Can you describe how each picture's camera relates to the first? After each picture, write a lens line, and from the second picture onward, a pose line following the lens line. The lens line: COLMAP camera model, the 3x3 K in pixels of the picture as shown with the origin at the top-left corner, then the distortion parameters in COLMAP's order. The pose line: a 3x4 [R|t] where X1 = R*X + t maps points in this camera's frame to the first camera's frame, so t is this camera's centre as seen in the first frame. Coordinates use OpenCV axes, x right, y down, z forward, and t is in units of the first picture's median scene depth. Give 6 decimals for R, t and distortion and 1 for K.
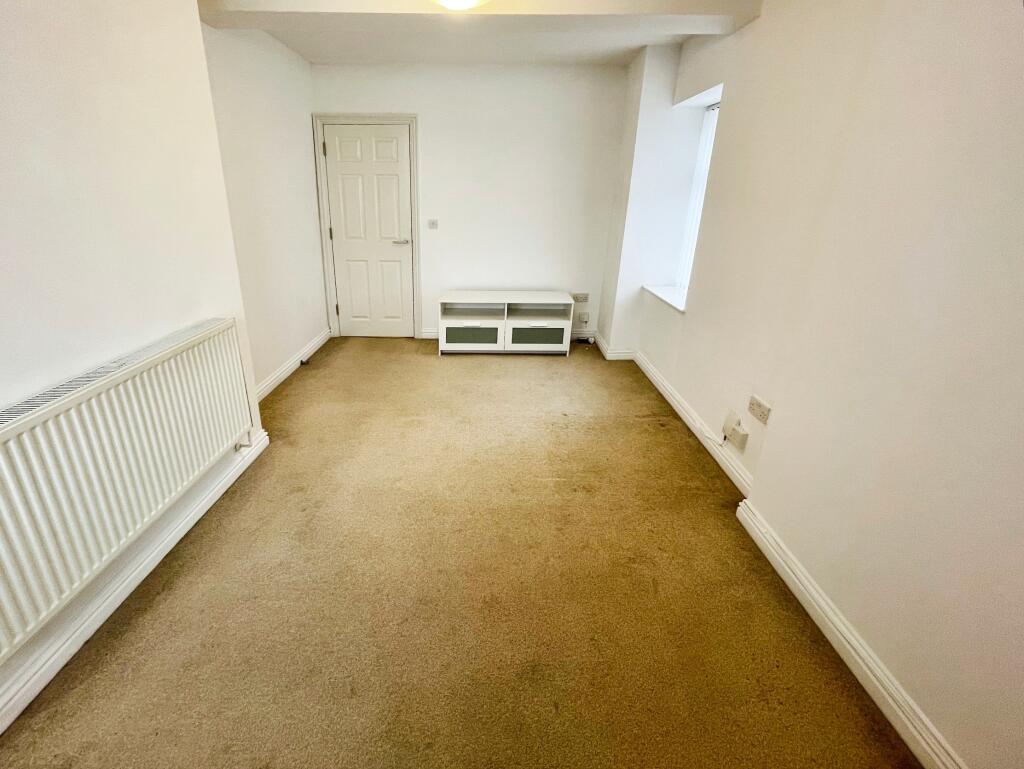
lens RADIAL K [[412.8, 0, 512.0], [0, 412.8, 384.5], [0, 0, 1]] dist [-0.000824, 0.000011]
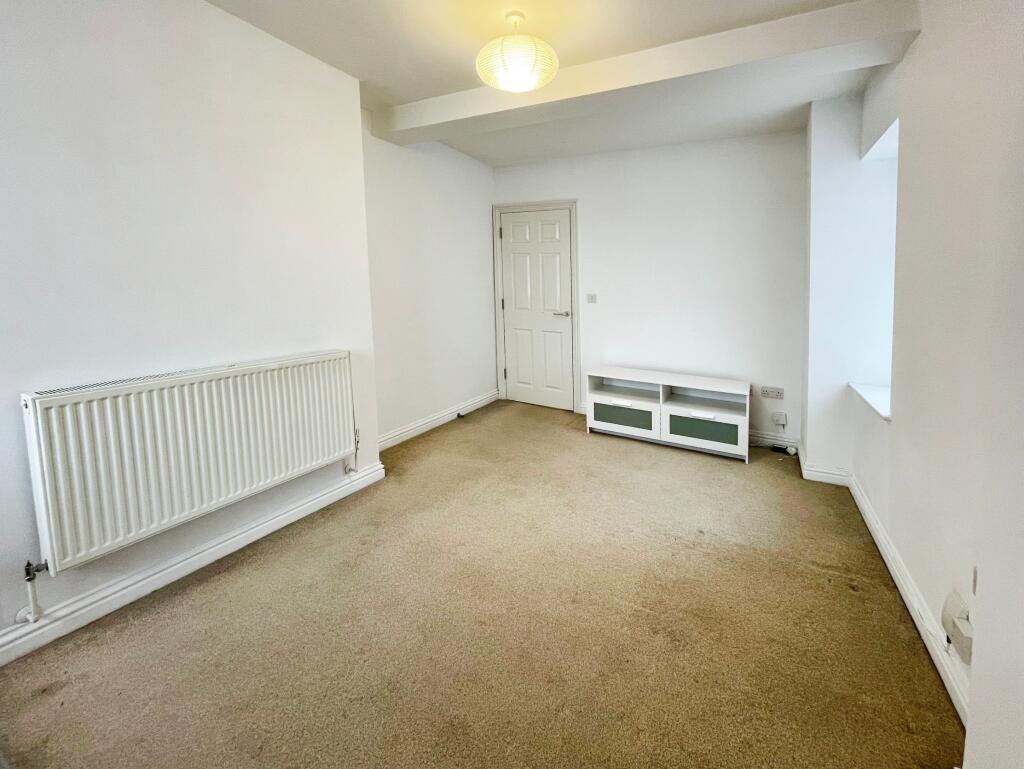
lens RADIAL K [[431.0, 0, 513.7], [0, 431.0, 355.8], [0, 0, 1]] dist [-0.001995, -0.000154]
pose [[0.876060, 0.090686, -0.473599, 0.151274], [-0.212944, 0.953957, -0.211235, 0.005153], [0.432637, 0.285904, 0.855035, 0.067571]]
